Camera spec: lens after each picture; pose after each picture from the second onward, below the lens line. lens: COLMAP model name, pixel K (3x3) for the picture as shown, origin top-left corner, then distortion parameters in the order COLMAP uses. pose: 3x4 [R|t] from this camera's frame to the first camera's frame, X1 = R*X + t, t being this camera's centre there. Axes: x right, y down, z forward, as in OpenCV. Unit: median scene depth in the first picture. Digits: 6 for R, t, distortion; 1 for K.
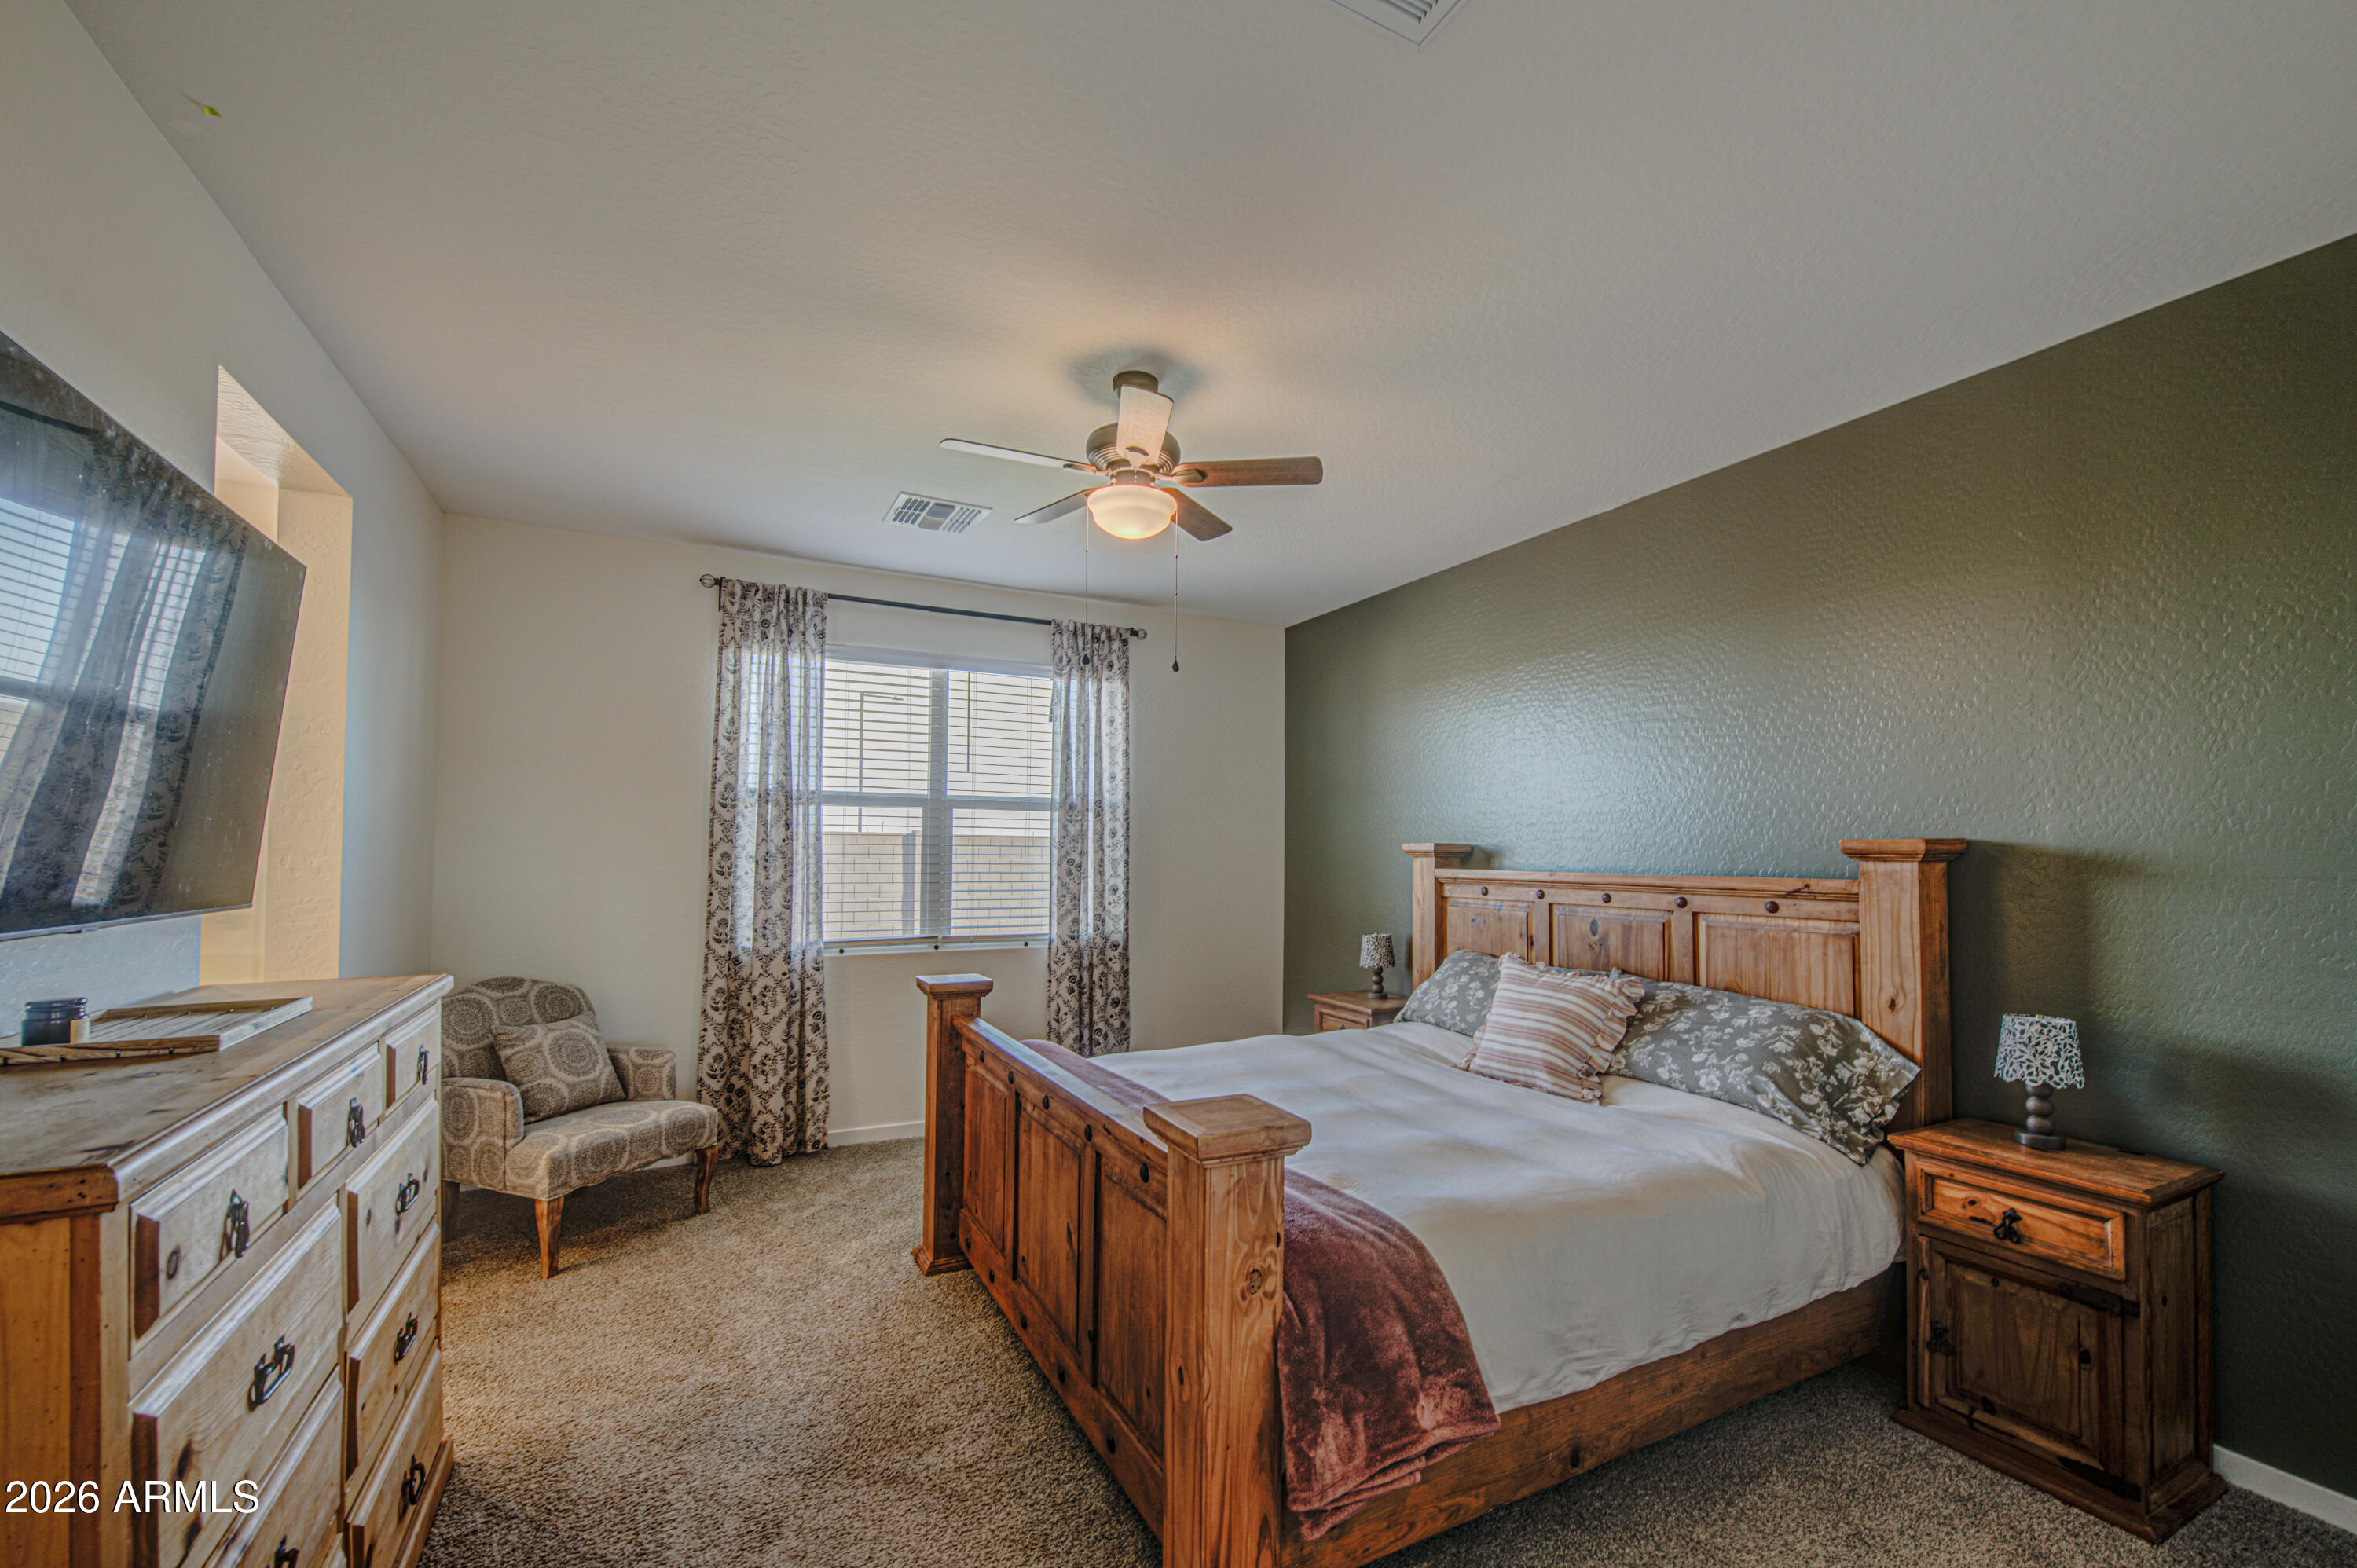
lens RADIAL K [[976.7, 0, 1169.3], [0, 976.7, 840.6], [0, 0, 1]] dist [-0.002036, -0.000067]
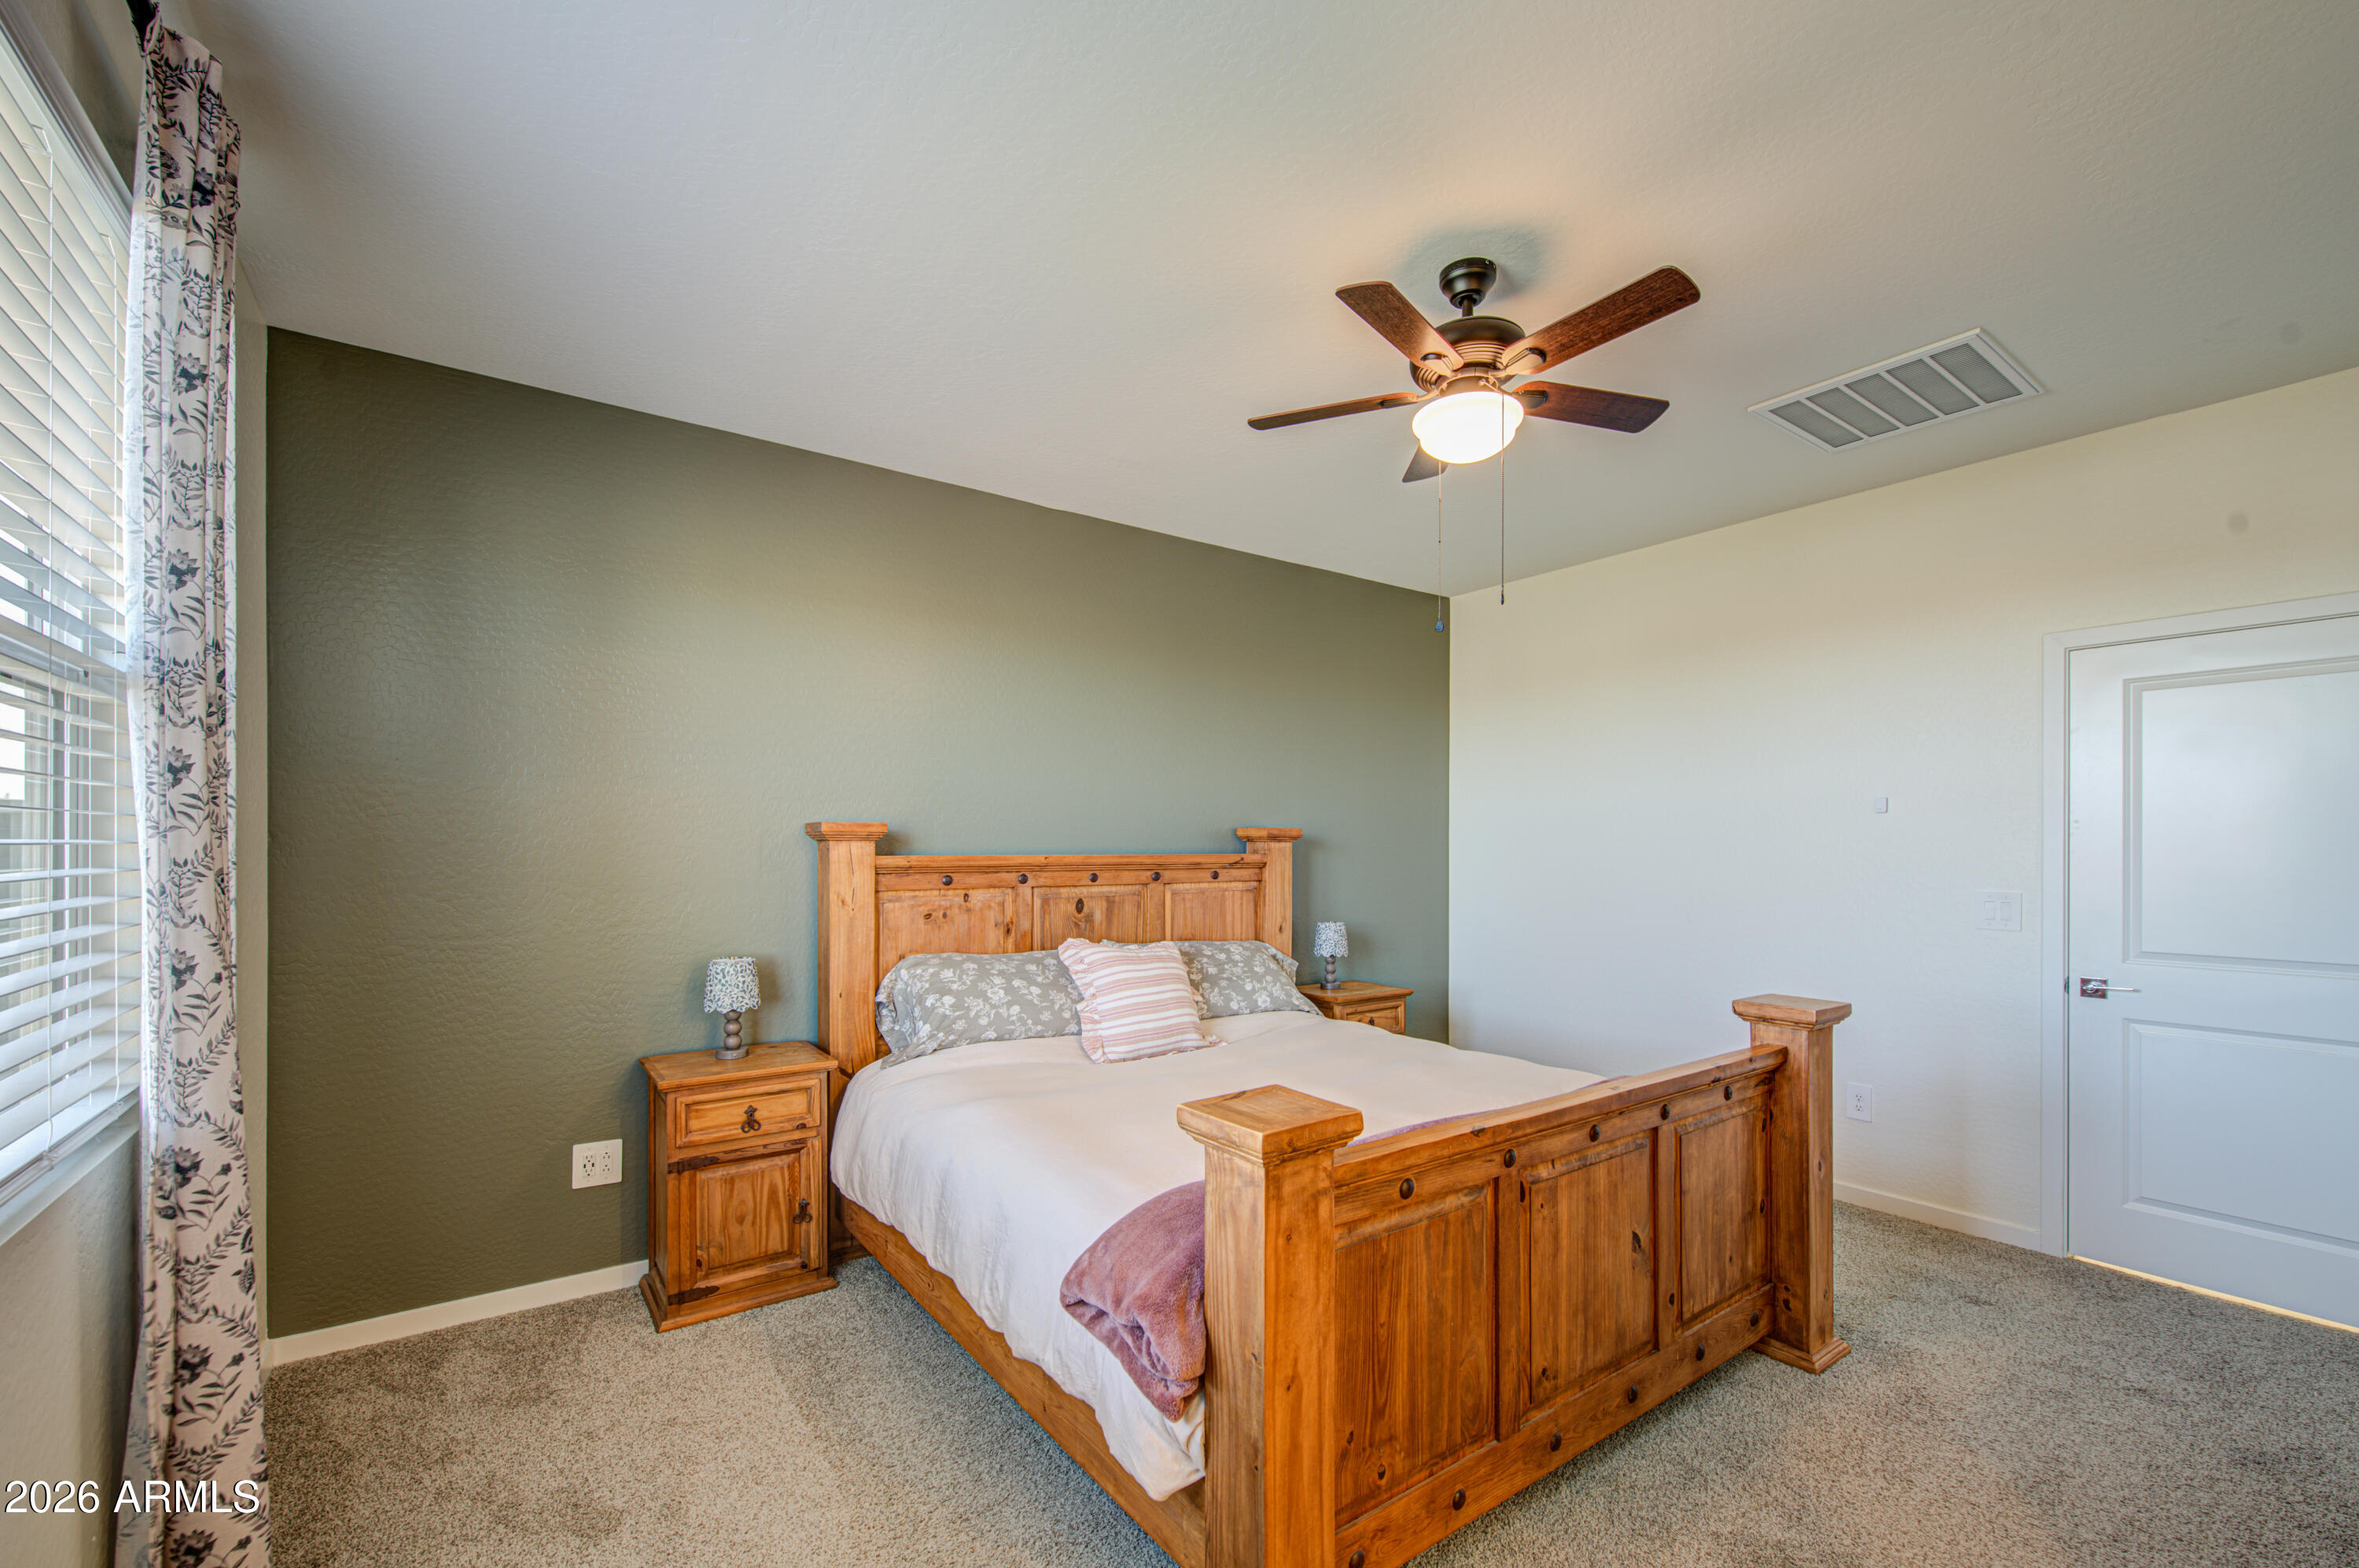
lens RADIAL K [[977.6, 0, 1181.8], [0, 977.6, 841.0], [0, 0, 1]] dist [-0.002036, -0.000067]
pose [[-0.153863, -0.005824, 0.988075, -0.711236], [-0.014684, 0.999886, 0.003607, 0.013707], [-0.987983, -0.013954, -0.153931, 1.175038]]
